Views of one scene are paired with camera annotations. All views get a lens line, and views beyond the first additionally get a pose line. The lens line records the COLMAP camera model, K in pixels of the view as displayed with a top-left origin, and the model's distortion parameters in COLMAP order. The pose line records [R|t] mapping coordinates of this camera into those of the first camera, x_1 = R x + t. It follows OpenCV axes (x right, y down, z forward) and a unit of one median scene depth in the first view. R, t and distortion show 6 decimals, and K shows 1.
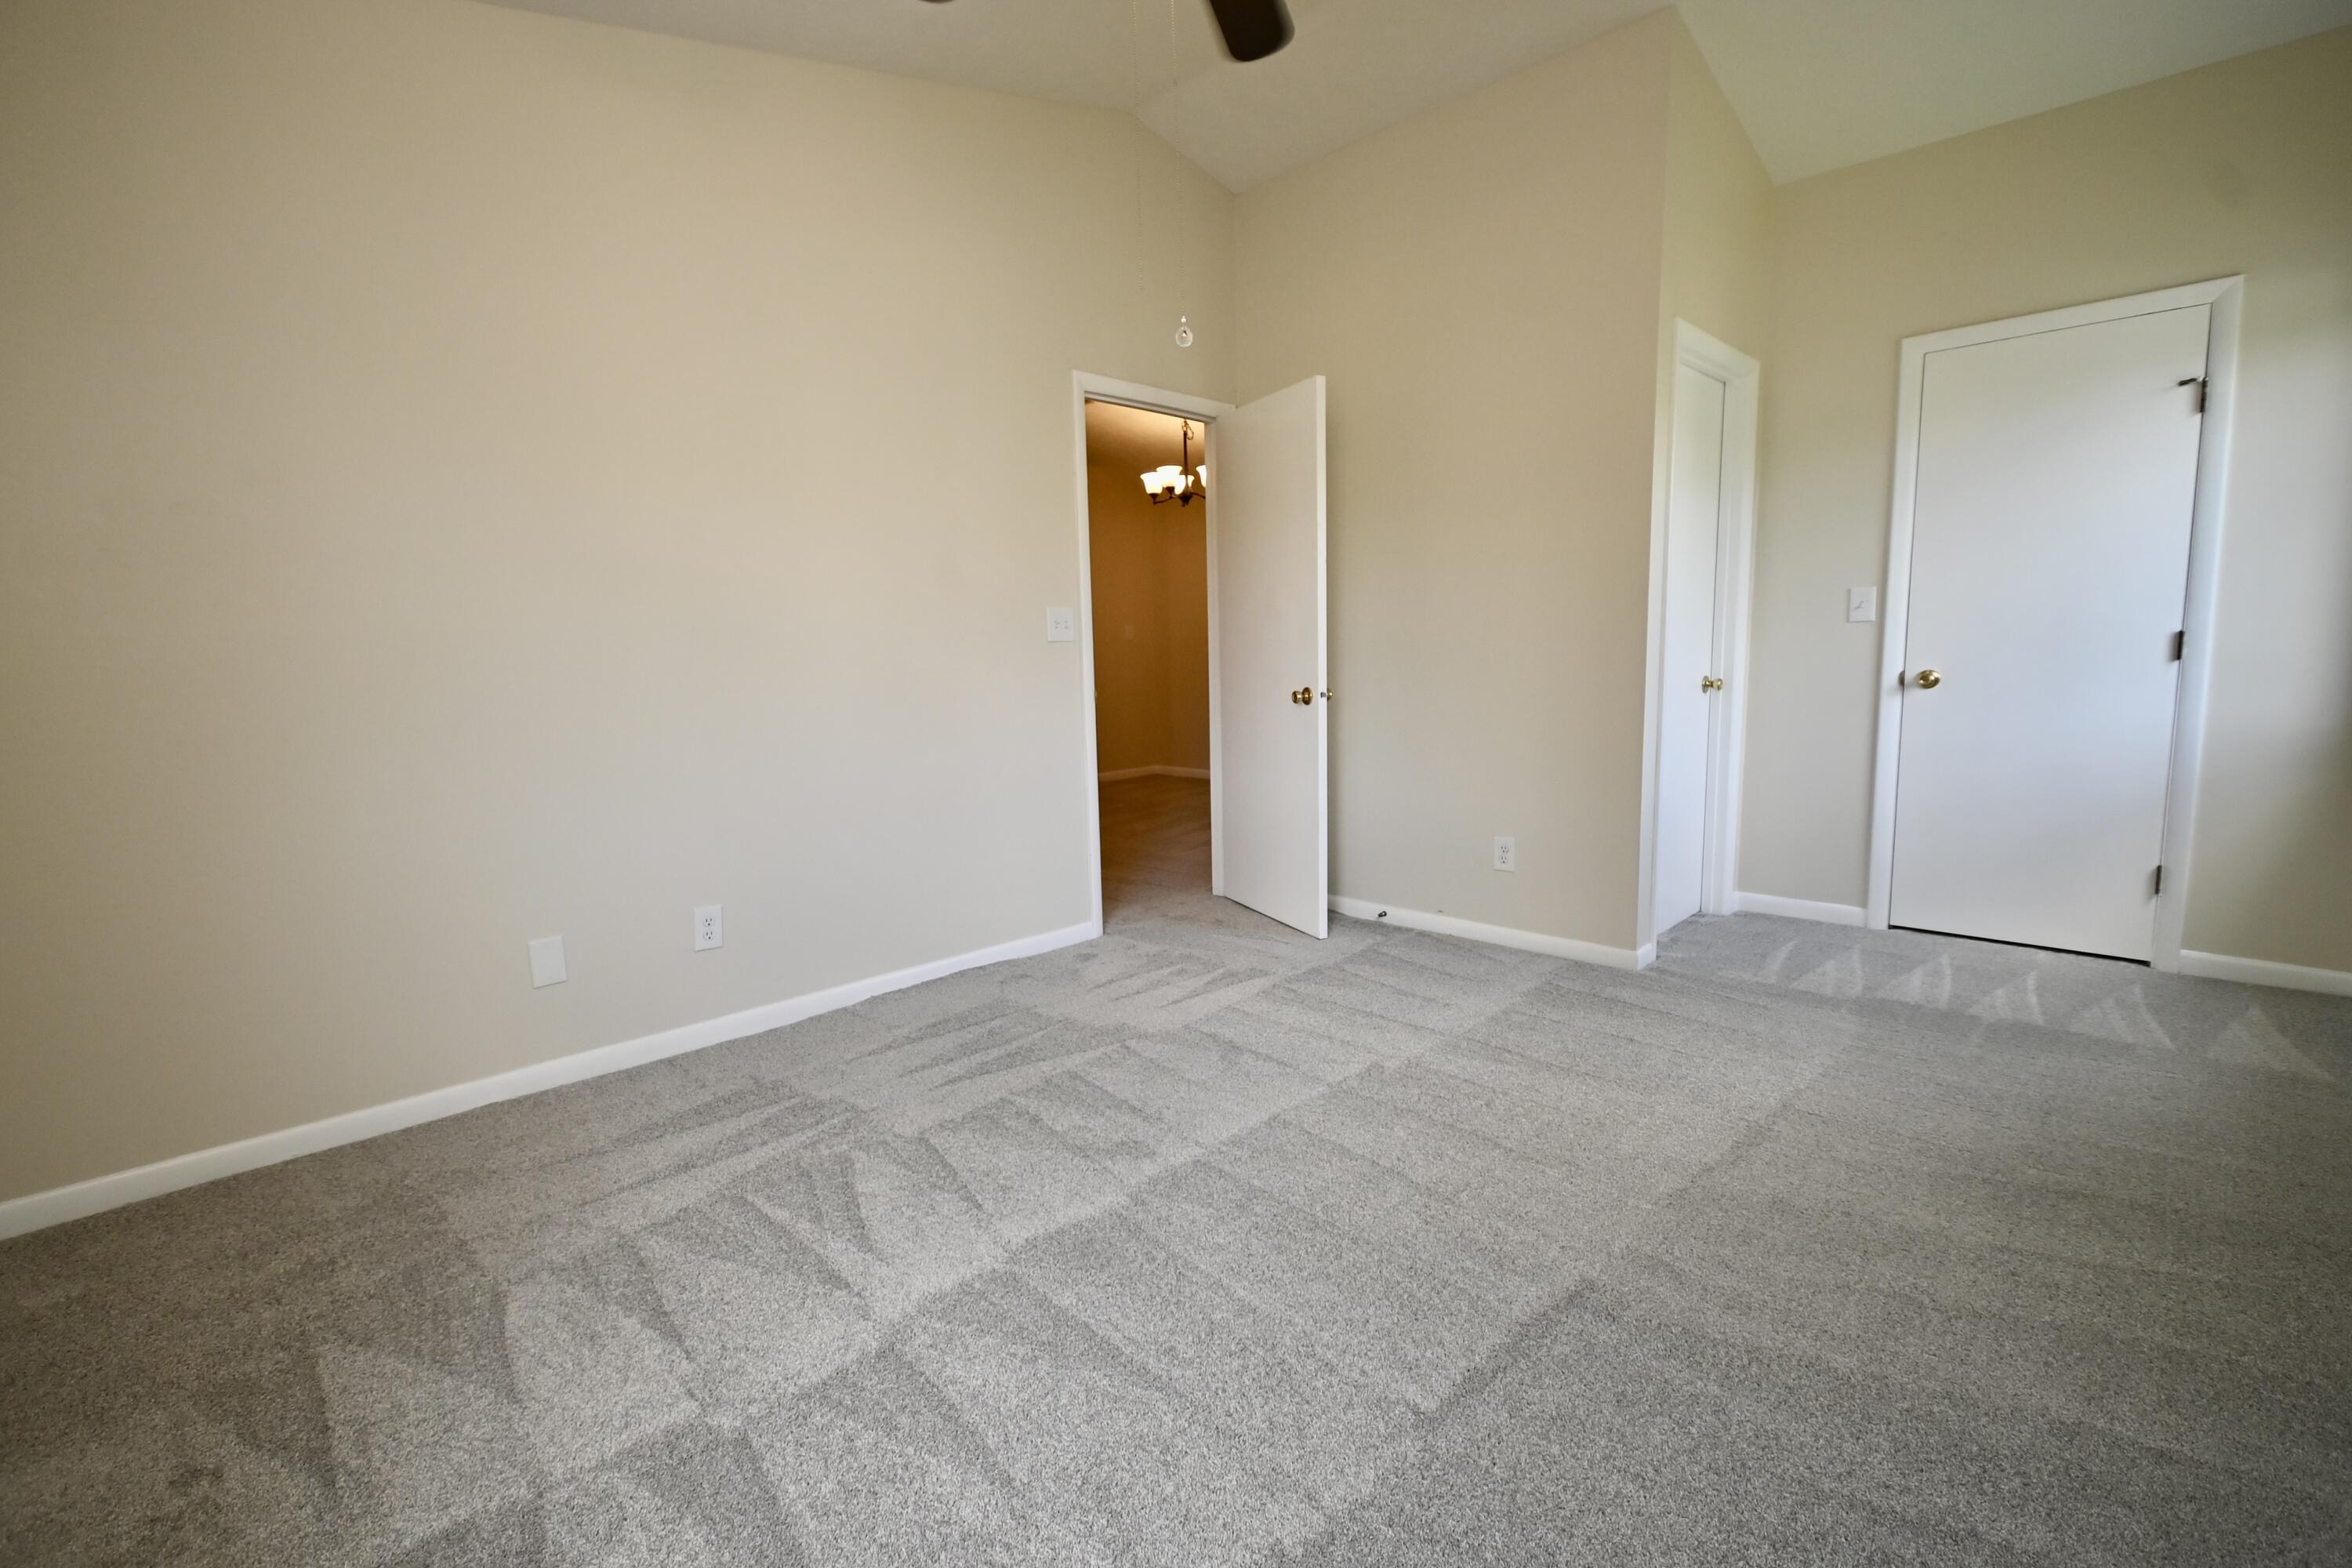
lens RADIAL K [[1044.2, 0, 1176.4], [0, 1044.2, 773.2], [0, 0, 1]] dist [0.004772, 0.000203]
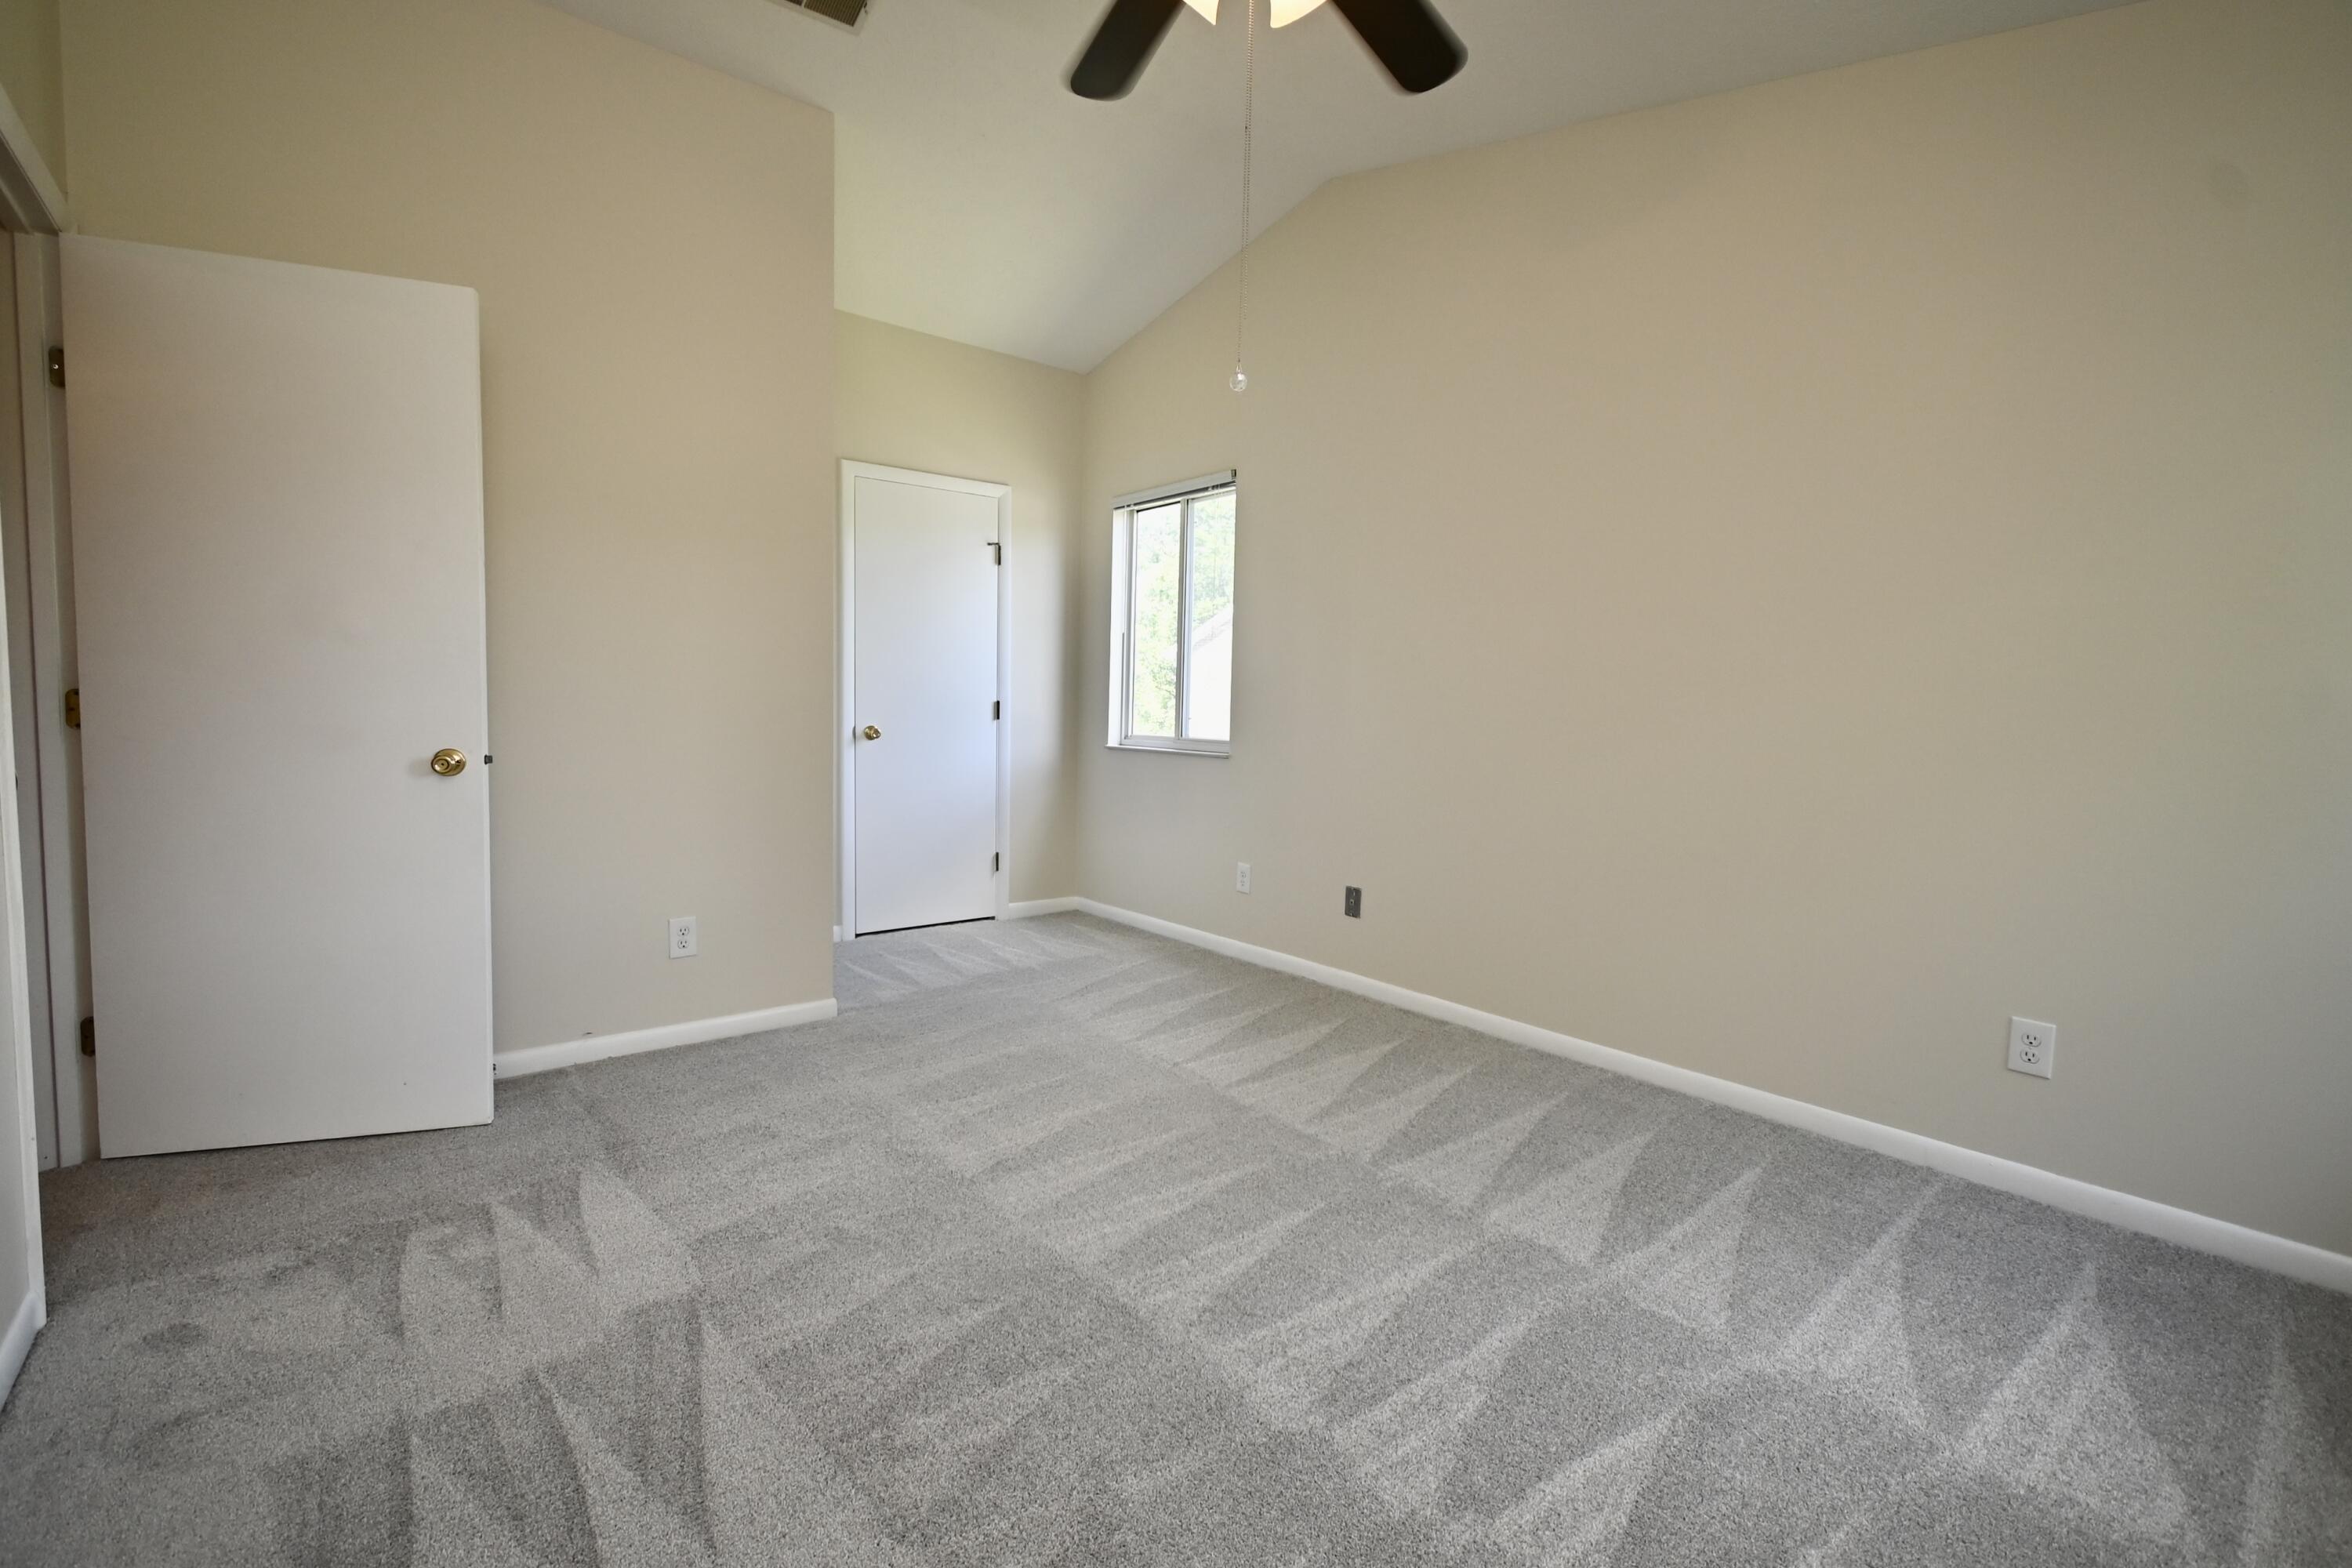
lens RADIAL K [[1044.2, 0, 1176.4], [0, 1044.2, 773.2], [0, 0, 1]] dist [0.004772, 0.000203]
pose [[0.111329, -0.043000, 0.992853, -0.526085], [0.100745, 0.994405, 0.031771, -0.046594], [-0.988664, 0.096488, 0.115038, 0.522750]]
